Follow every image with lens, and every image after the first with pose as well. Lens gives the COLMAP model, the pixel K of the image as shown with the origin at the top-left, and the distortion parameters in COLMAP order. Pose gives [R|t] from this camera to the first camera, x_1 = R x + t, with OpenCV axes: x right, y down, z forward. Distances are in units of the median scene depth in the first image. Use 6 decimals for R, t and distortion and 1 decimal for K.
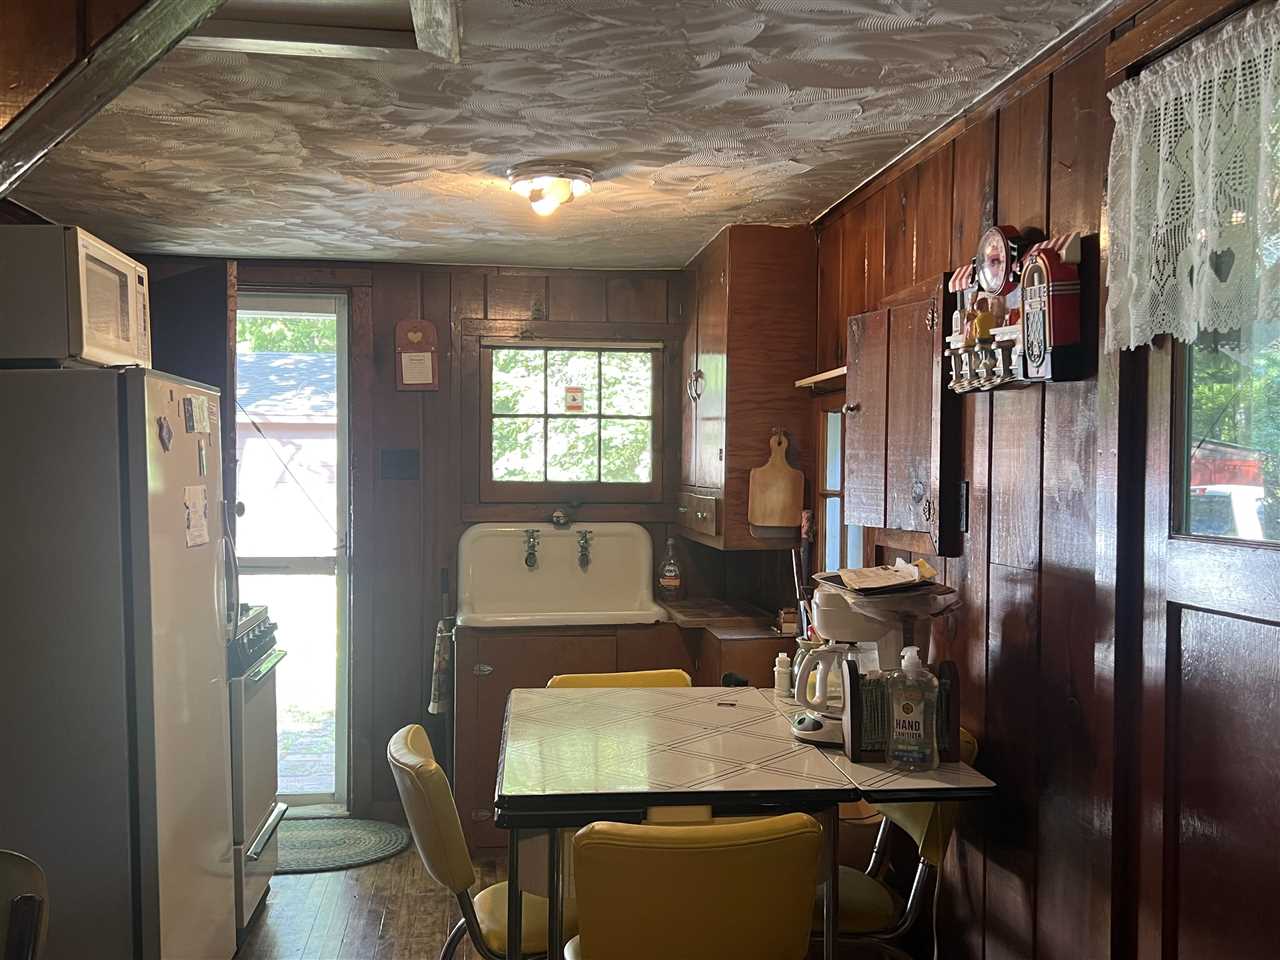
lens RADIAL K [[1232.8, 0, 639.9], [0, 1232.8, 484.3], [0, 0, 1]] dist [0.027213, 0.000000]
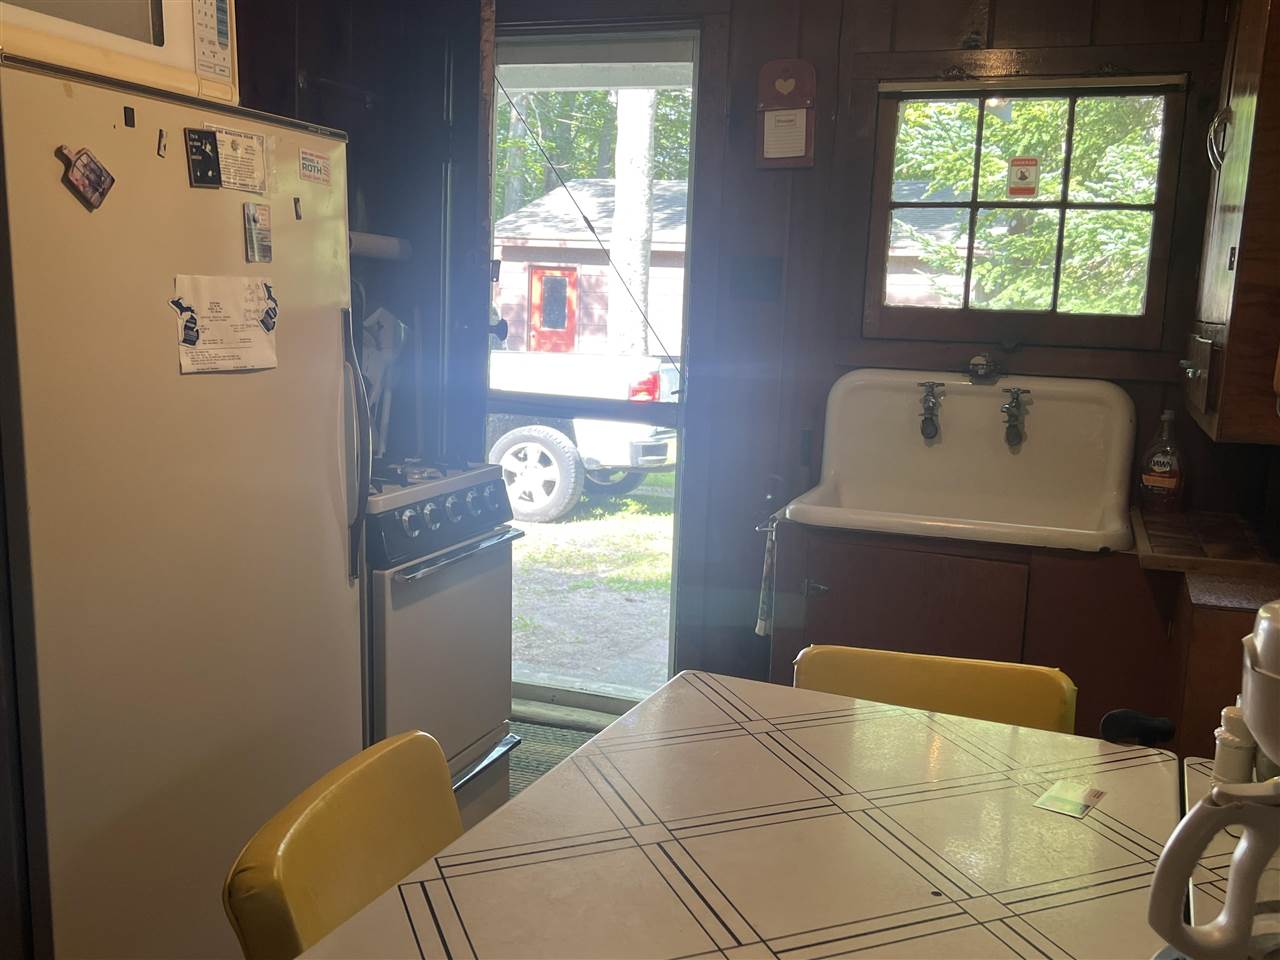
lens RADIAL K [[1232.8, 0, 641.8], [0, 1232.8, 483.0], [0, 0, 1]] dist [0.027213, 0.000000]
pose [[0.877749, 0.098222, -0.468945, 0.087709], [-0.038532, 0.990062, 0.135250, 0.007216], [0.477569, -0.100646, 0.872810, 0.347684]]
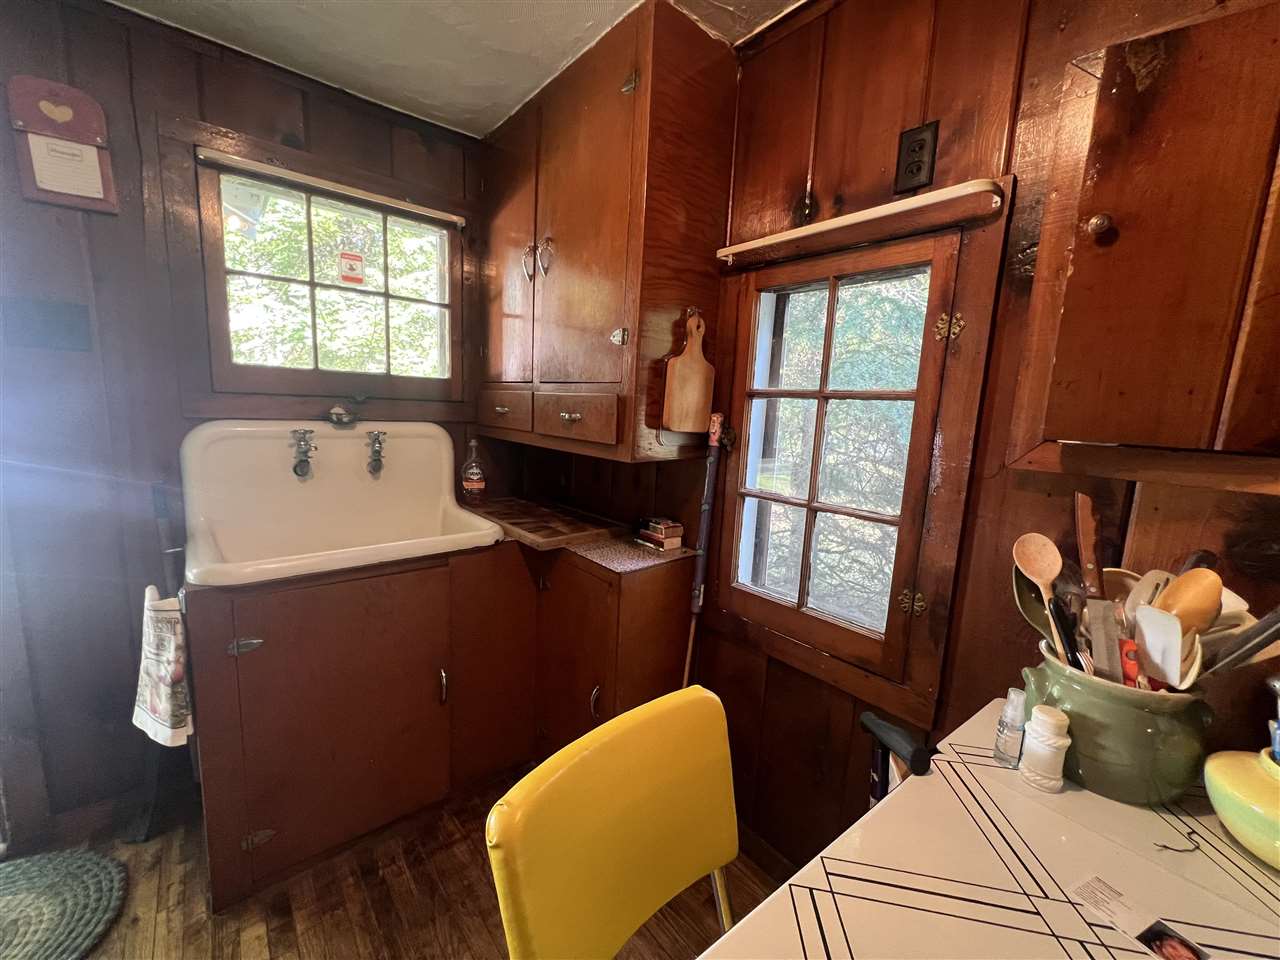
lens RADIAL K [[514.7, 0, 635.1], [0, 514.7, 481.6], [0, 0, 1]] dist [-0.001188, 0.000090]
pose [[0.840523, -0.046930, 0.539740, -0.086753], [-0.033712, 0.989780, 0.138561, 0.016987], [-0.540726, -0.134659, 0.830351, 0.605941]]
